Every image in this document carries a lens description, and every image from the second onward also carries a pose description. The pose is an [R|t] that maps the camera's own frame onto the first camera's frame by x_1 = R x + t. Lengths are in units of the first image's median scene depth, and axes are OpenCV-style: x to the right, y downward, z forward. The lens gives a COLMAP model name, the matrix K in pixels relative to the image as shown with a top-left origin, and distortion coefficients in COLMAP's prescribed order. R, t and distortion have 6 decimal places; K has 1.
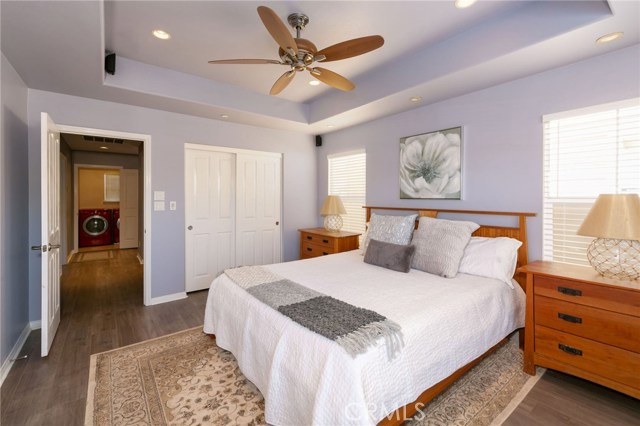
lens RADIAL K [[277.7, 0, 322.9], [0, 277.7, 200.9], [0, 0, 1]] dist [-0.001583, -0.000169]
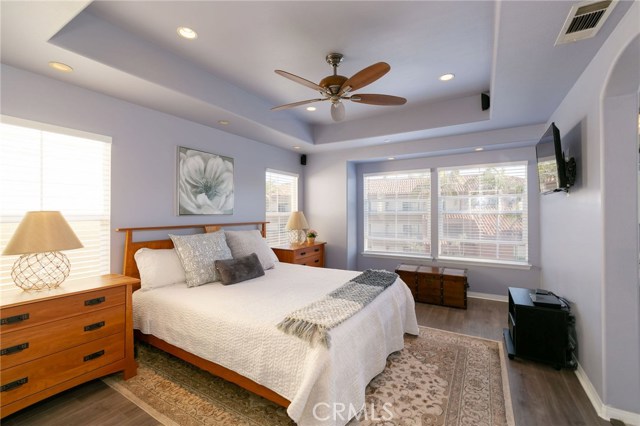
lens RADIAL K [[278.2, 0, 320.5], [0, 278.2, 210.5], [0, 0, 1]] dist [0.001252, 0.000438]
pose [[-0.364708, 0.009853, 0.931070, -0.764154], [0.020197, 0.999792, -0.002669, -0.012999], [-0.930903, 0.017832, -0.364831, 0.995674]]
